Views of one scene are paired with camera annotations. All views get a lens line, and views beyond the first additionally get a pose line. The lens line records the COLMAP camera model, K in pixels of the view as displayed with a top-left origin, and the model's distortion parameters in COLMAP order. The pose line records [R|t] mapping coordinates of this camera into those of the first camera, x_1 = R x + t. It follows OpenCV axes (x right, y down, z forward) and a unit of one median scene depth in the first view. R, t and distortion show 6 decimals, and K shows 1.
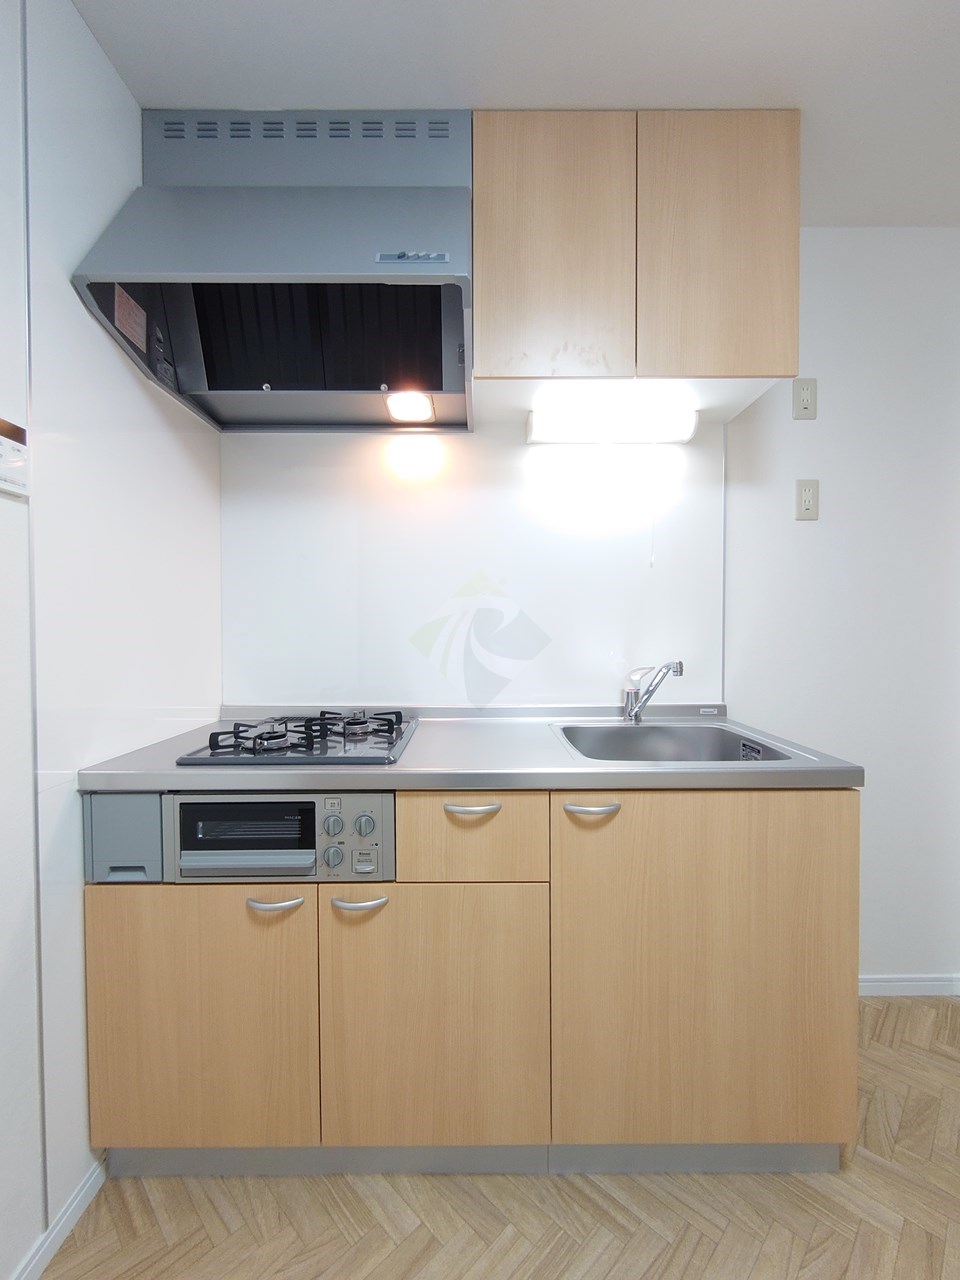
lens RADIAL K [[550.3, 0, 480.0], [0, 550.3, 640.0], [0, 0, 1]] dist [-0.003850, -0.000421]
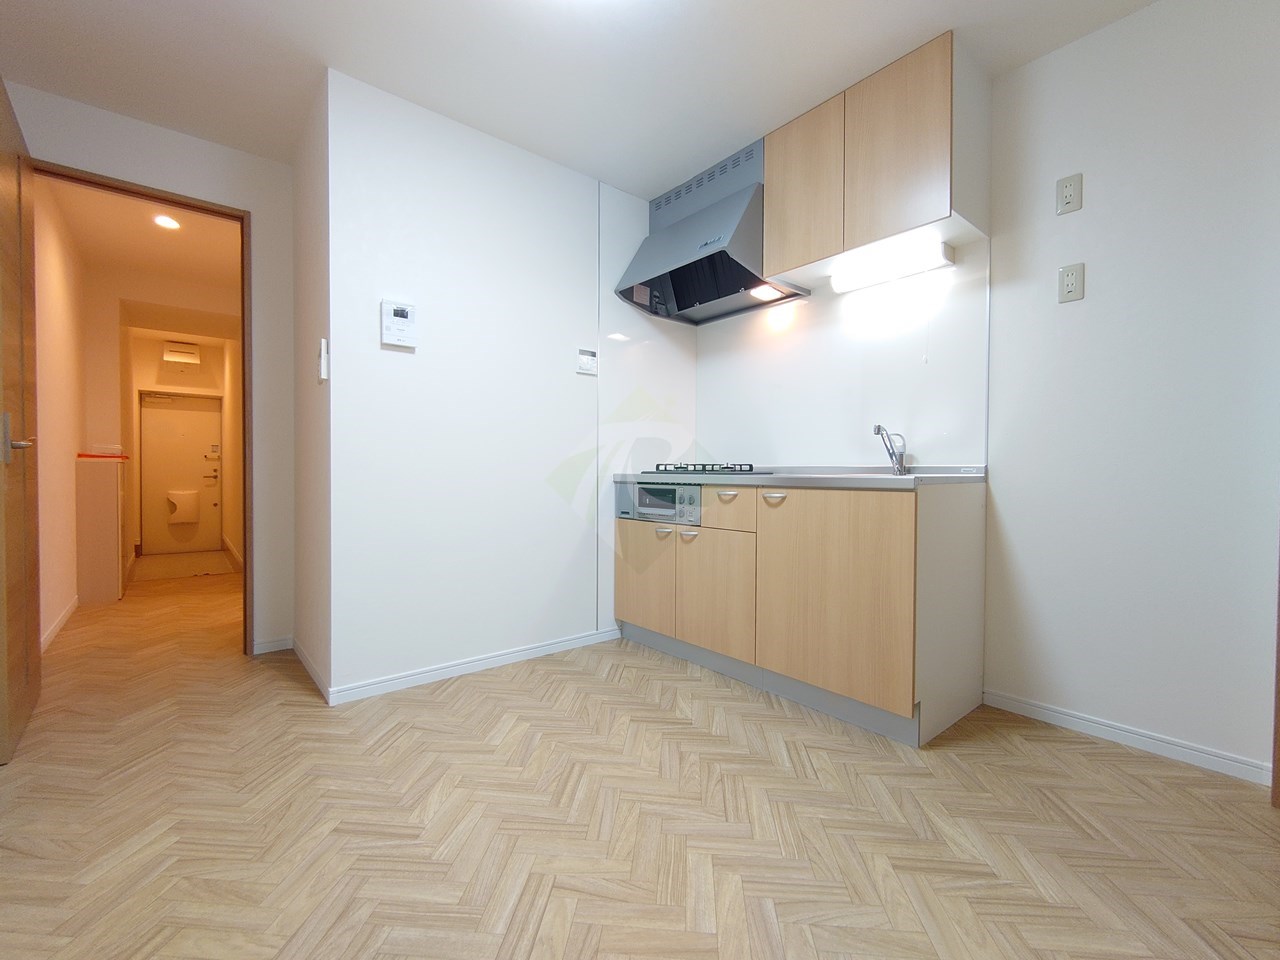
lens RADIAL K [[550.3, 0, 640.0], [0, 550.3, 480.0], [0, 0, 1]] dist [-0.003850, -0.000421]
pose [[0.636694, 0.015644, -0.770958, 1.347682], [-0.022195, 0.999752, 0.001957, 0.246501], [0.770797, 0.015866, 0.636884, -0.580727]]
